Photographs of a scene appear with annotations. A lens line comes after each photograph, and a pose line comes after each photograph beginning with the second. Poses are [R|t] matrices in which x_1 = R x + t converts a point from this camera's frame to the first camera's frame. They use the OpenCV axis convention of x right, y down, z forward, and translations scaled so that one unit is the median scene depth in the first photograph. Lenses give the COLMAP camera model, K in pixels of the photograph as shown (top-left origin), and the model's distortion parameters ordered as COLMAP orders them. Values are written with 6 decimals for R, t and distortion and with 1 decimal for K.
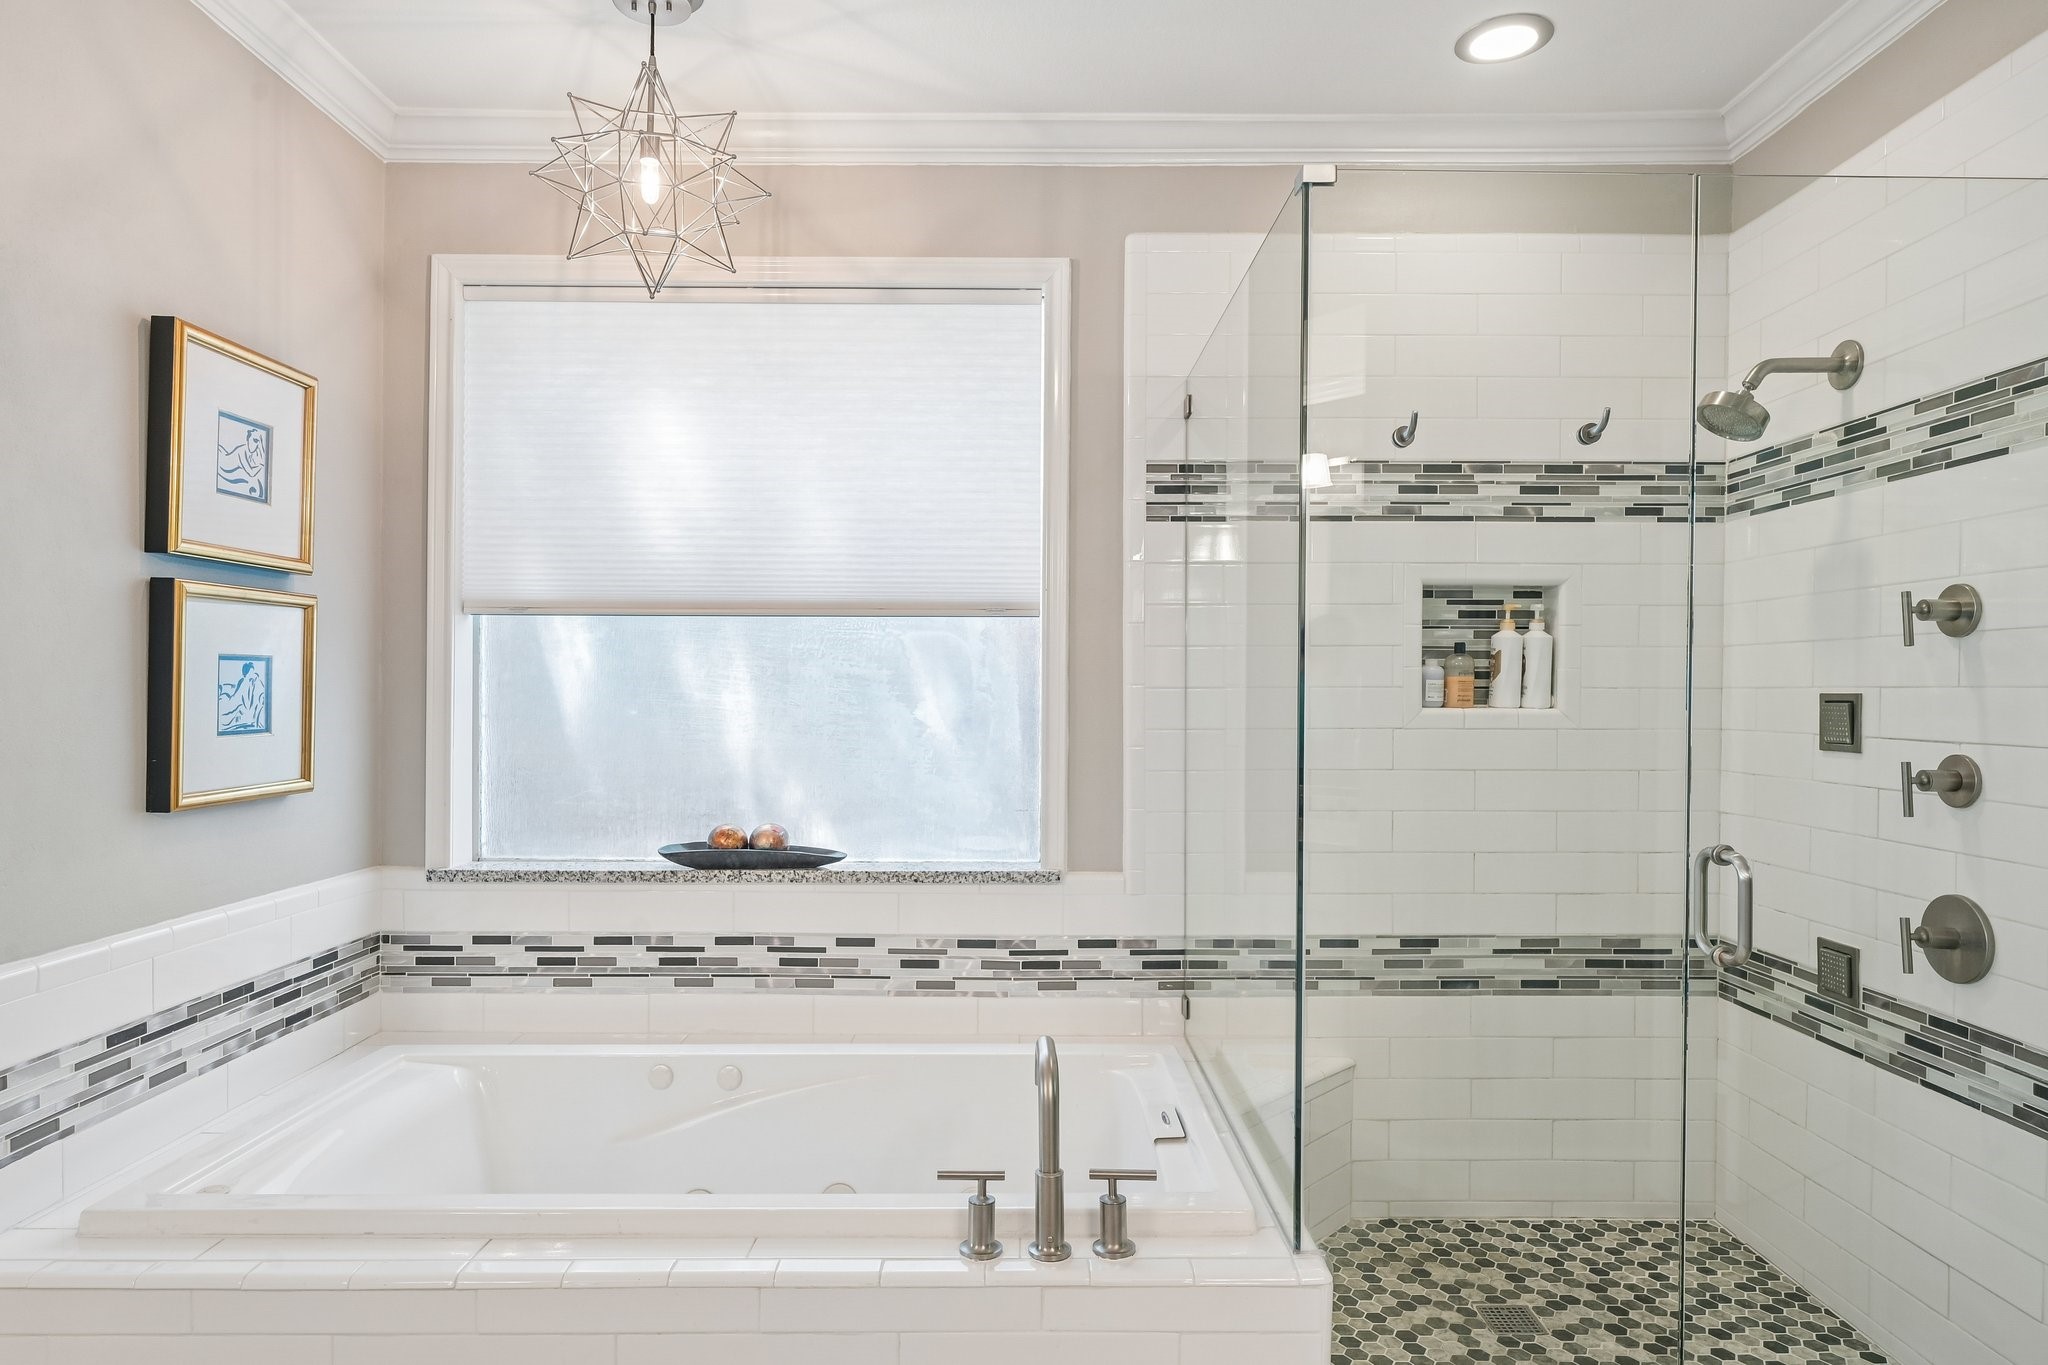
lens RADIAL K [[1178.4, 0, 1028.8], [0, 1178.4, 702.3], [0, 0, 1]] dist [0.004095, -0.000669]
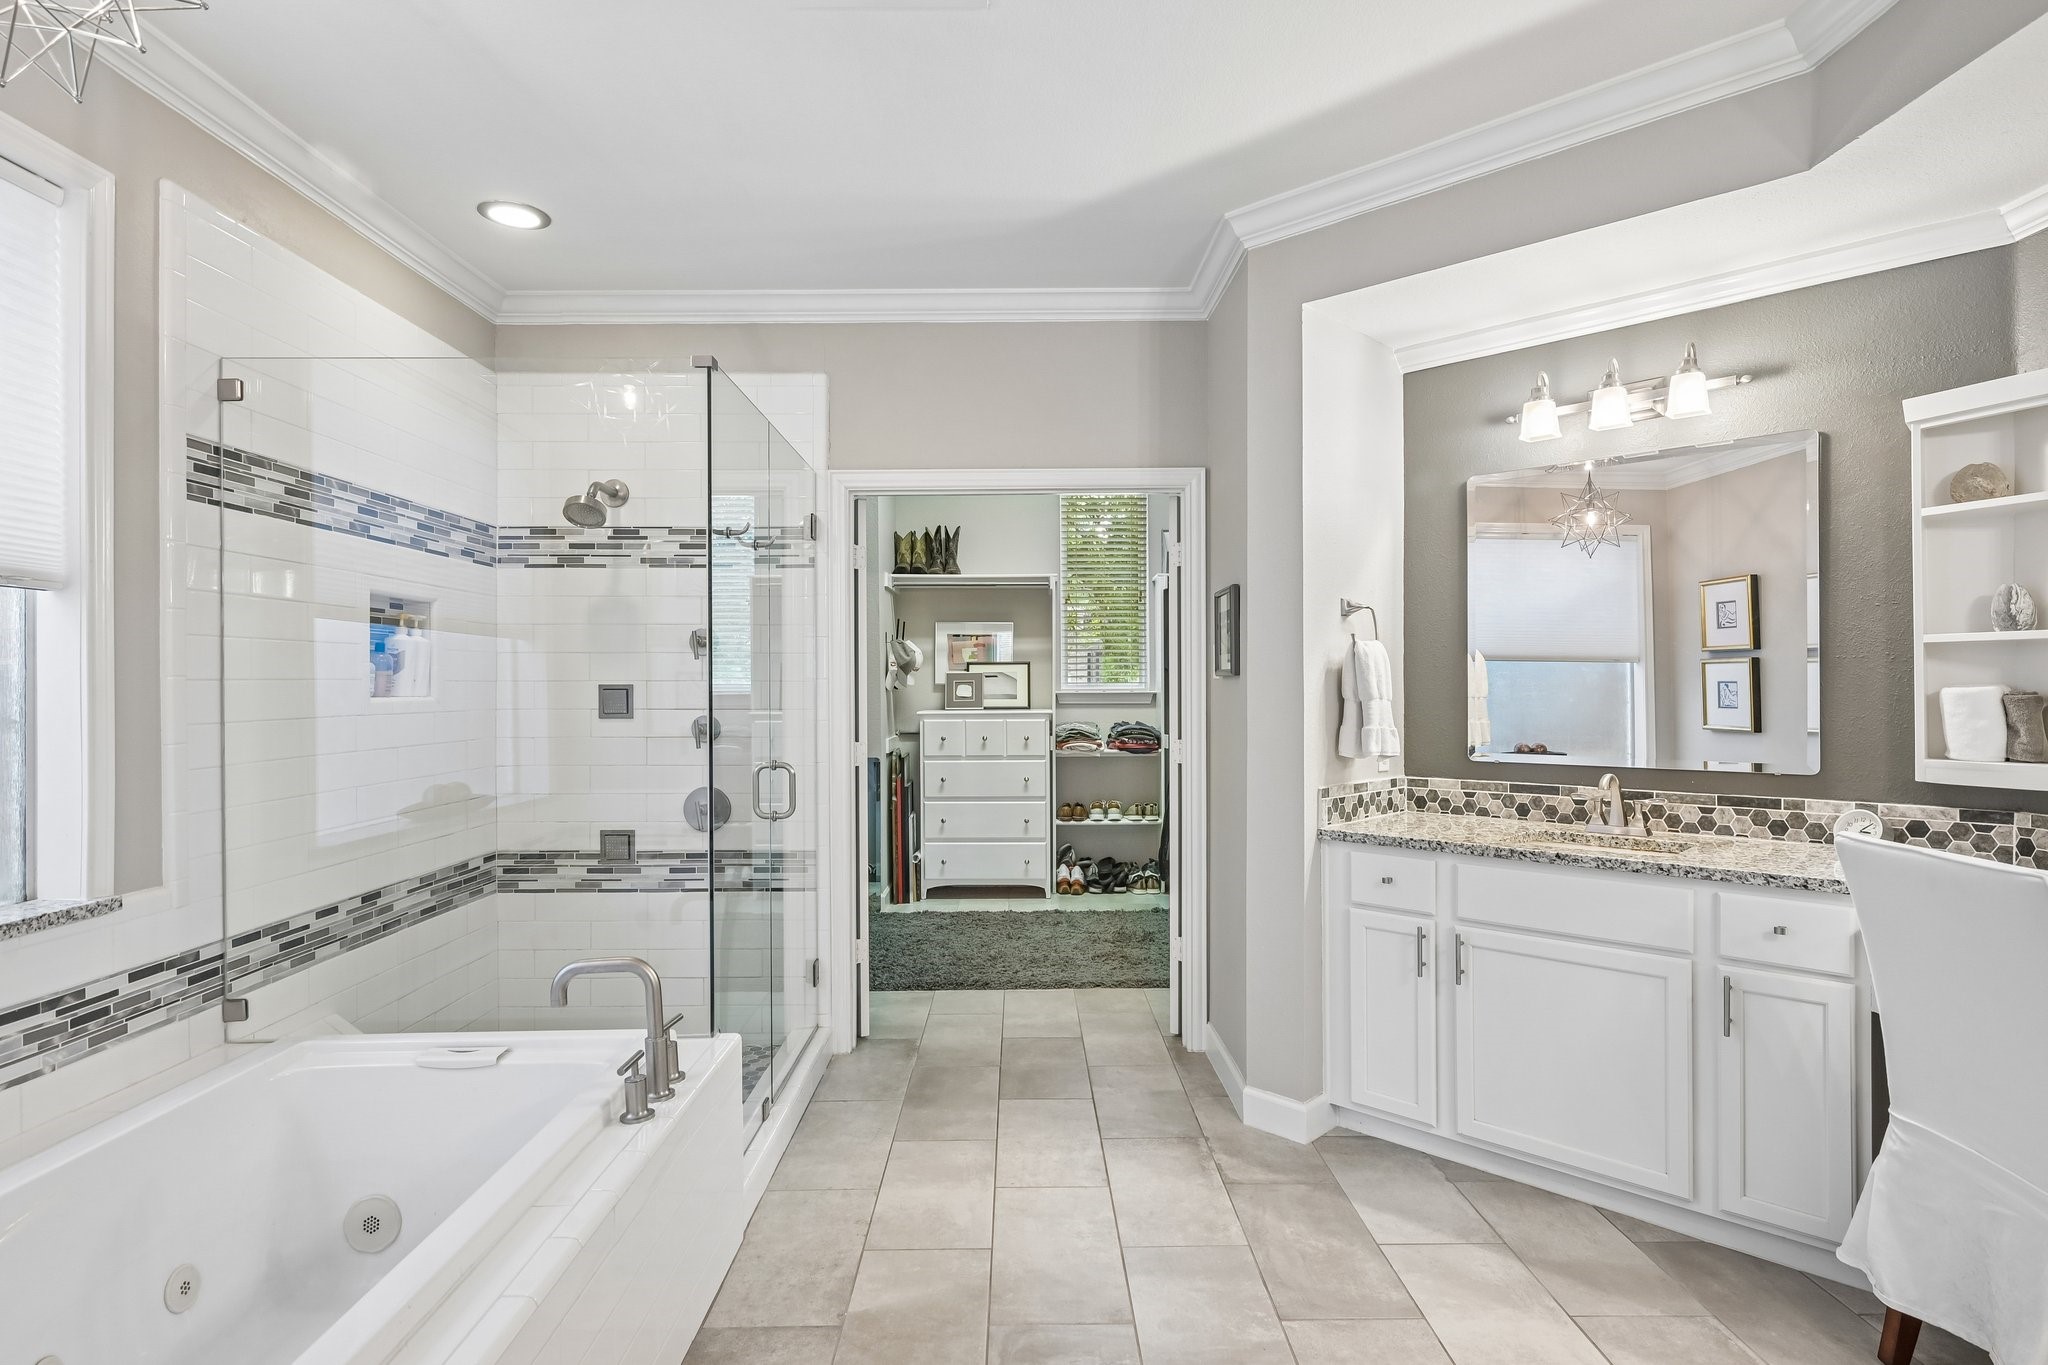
lens RADIAL K [[1041.3, 0, 1026.1], [0, 1041.3, 683.2], [0, 0, 1]] dist [0.000483, -0.001338]
pose [[0.010716, -0.000125, 0.999943, -0.707258], [0.011029, 0.999939, 0.000007, -0.002447], [-0.999882, 0.011029, 0.010717, 0.336383]]
